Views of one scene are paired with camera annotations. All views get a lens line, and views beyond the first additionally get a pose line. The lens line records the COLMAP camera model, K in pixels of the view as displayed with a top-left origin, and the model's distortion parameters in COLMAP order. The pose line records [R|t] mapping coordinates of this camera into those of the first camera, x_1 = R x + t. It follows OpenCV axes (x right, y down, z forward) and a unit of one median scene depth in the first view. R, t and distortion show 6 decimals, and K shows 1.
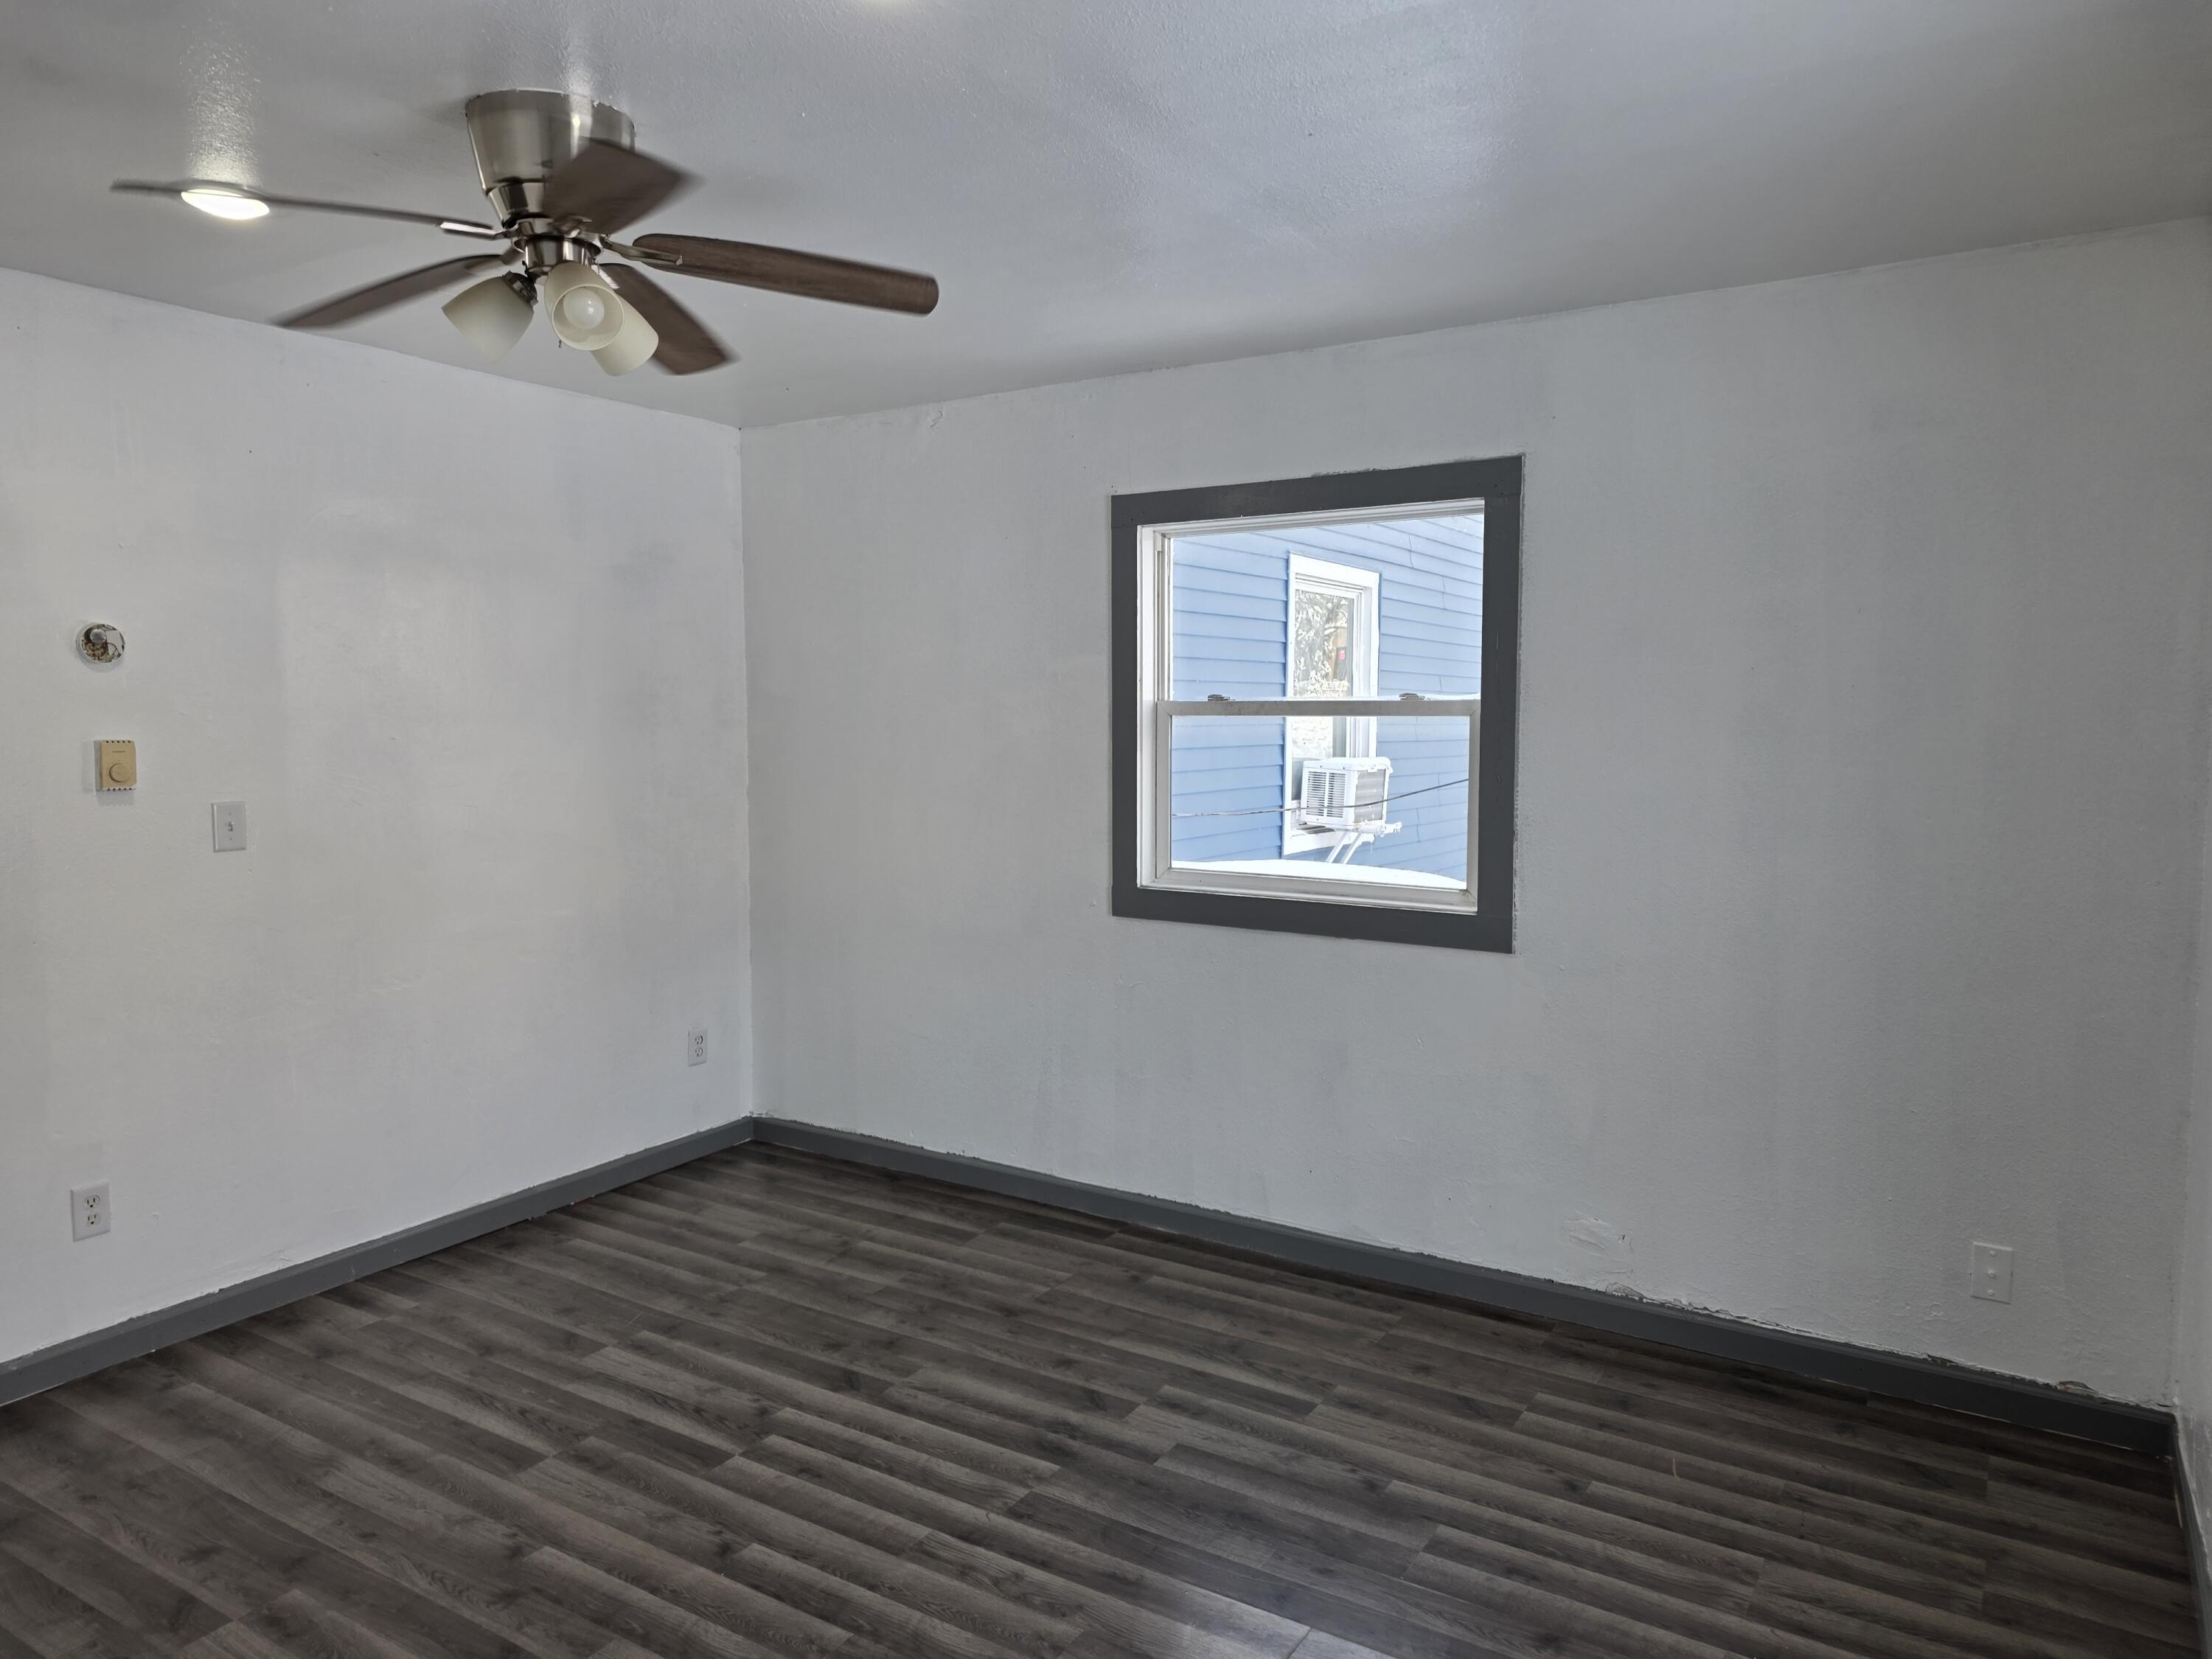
lens RADIAL K [[1486.9, 0, 1106.5], [0, 1486.9, 814.0], [0, 0, 1]] dist [0.073627, -0.036967]
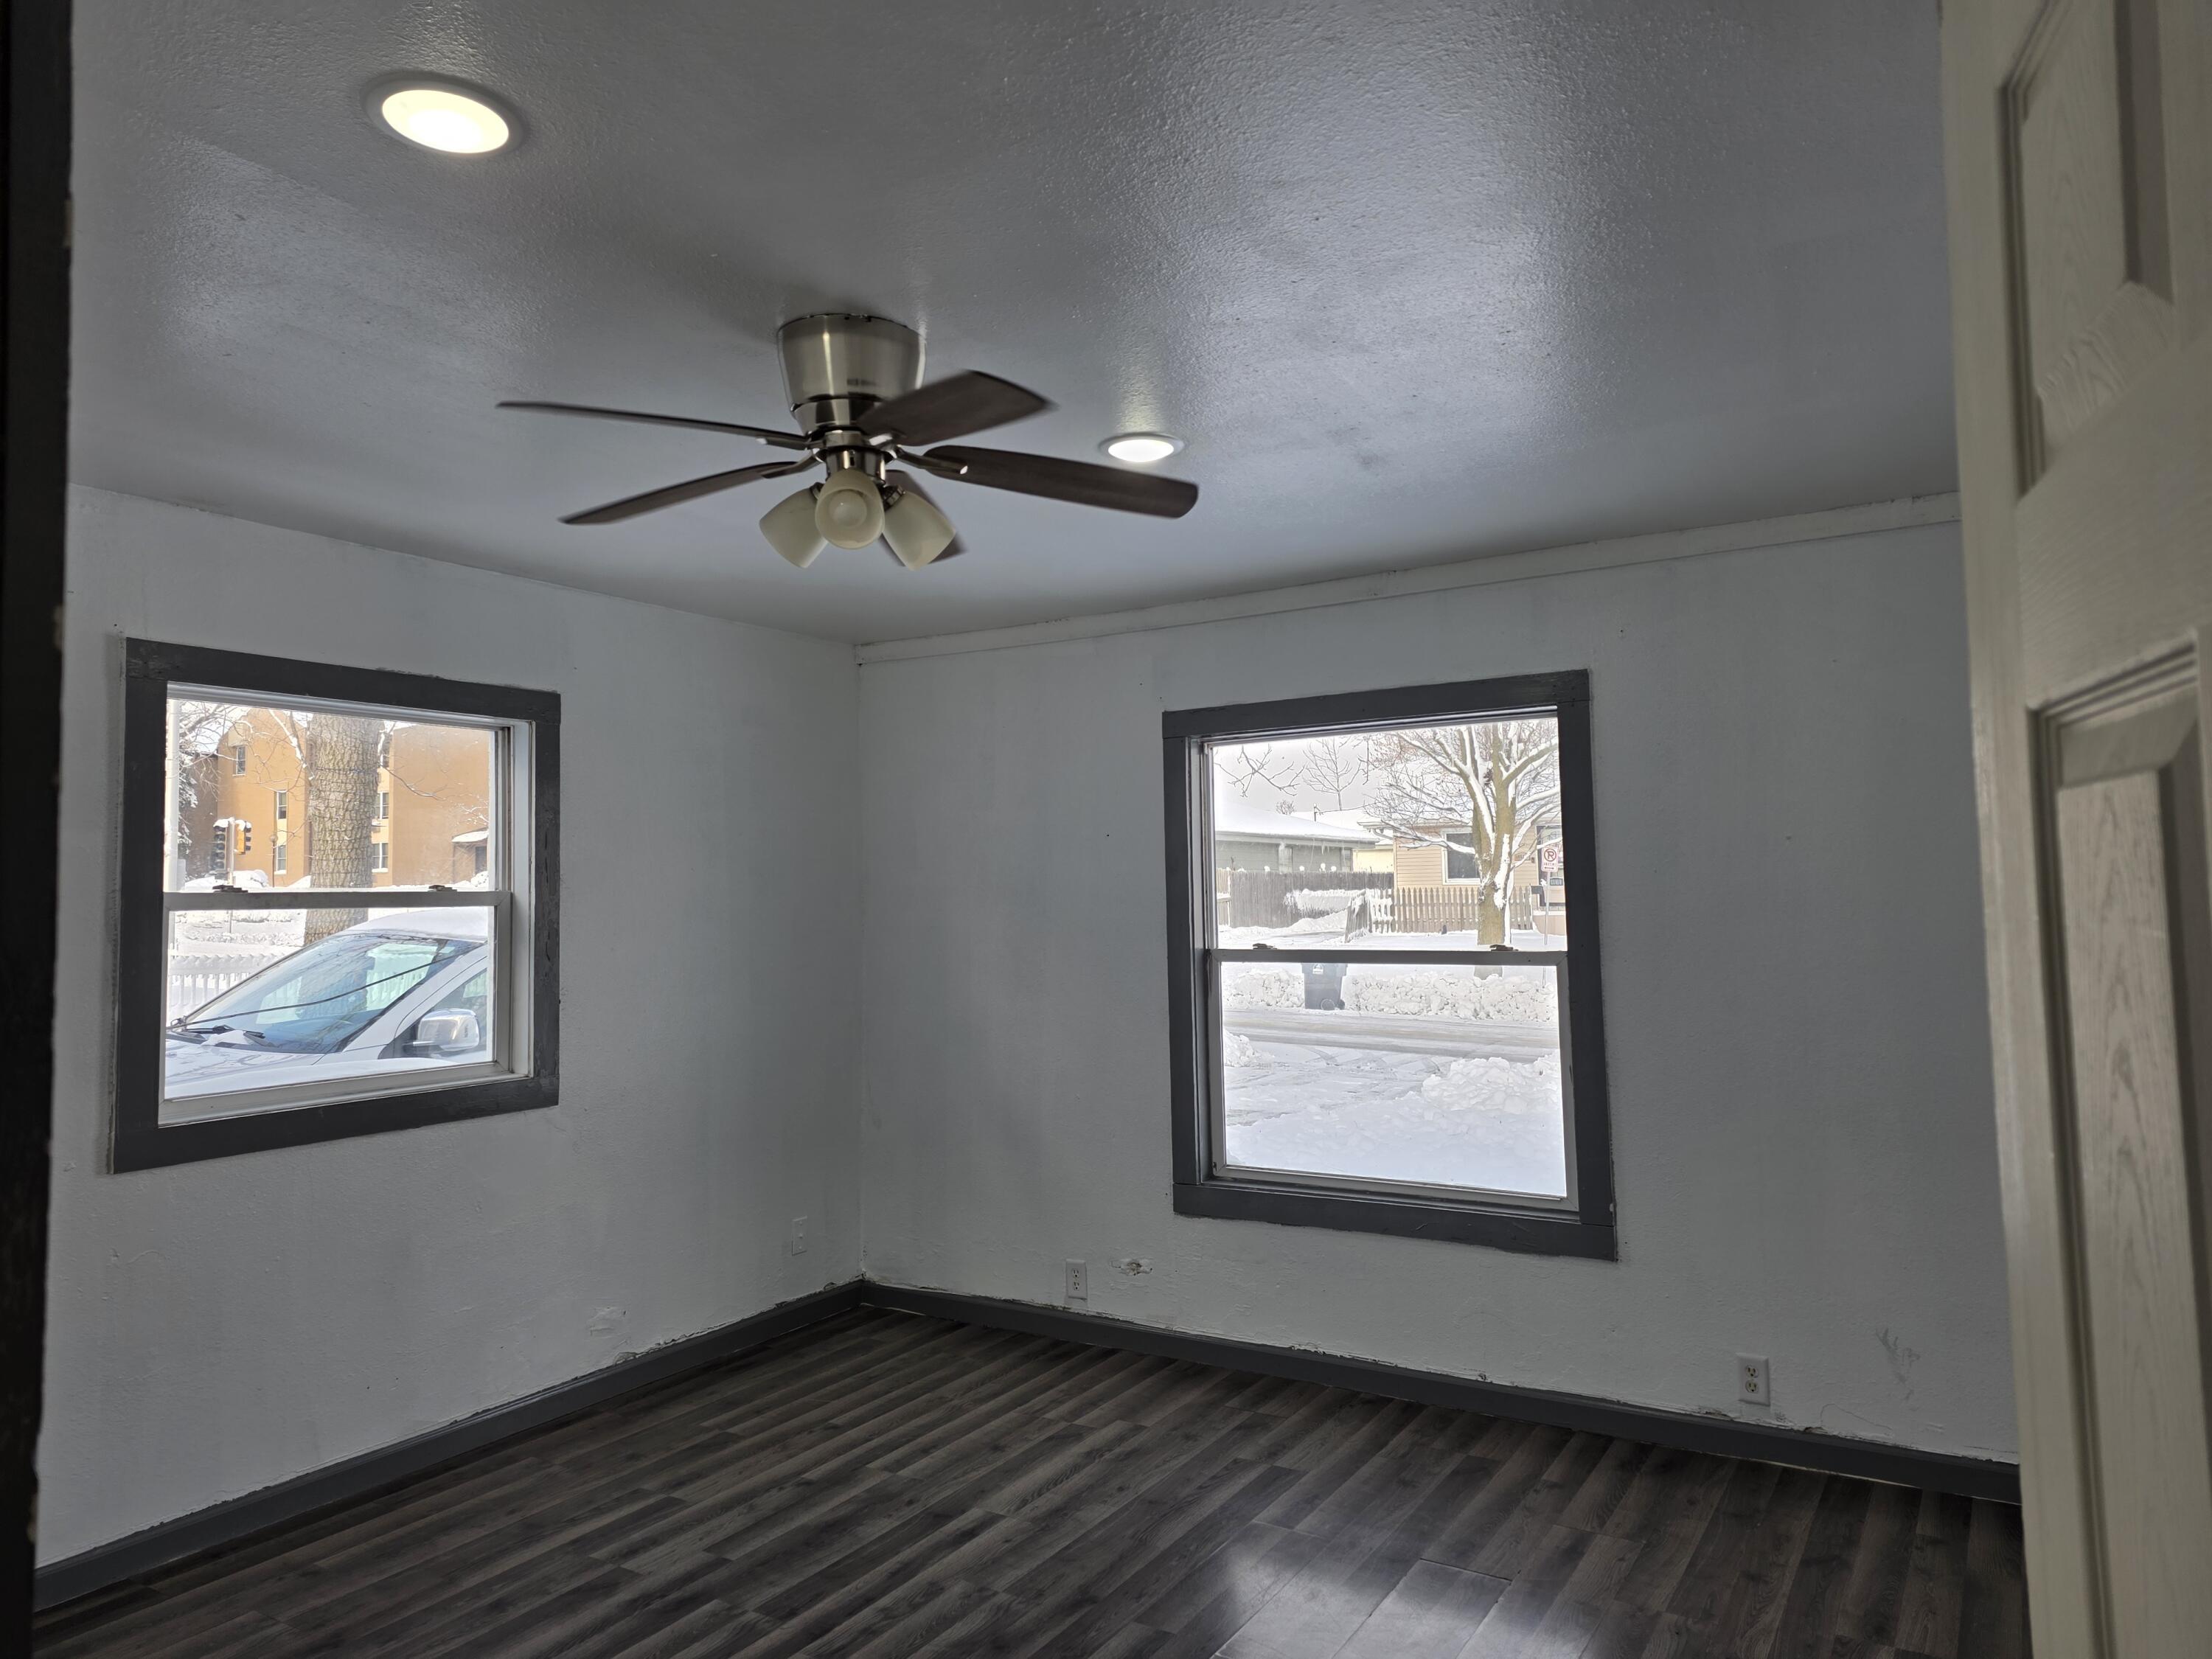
lens RADIAL K [[1486.9, 0, 1107.4], [0, 1486.9, 841.3], [0, 0, 1]] dist [0.073627, -0.036967]
pose [[-0.012307, 0.038483, 0.999183, -1.058247], [0.088245, 0.995402, -0.037250, -0.035633], [-0.996023, 0.087714, -0.015647, 0.647906]]
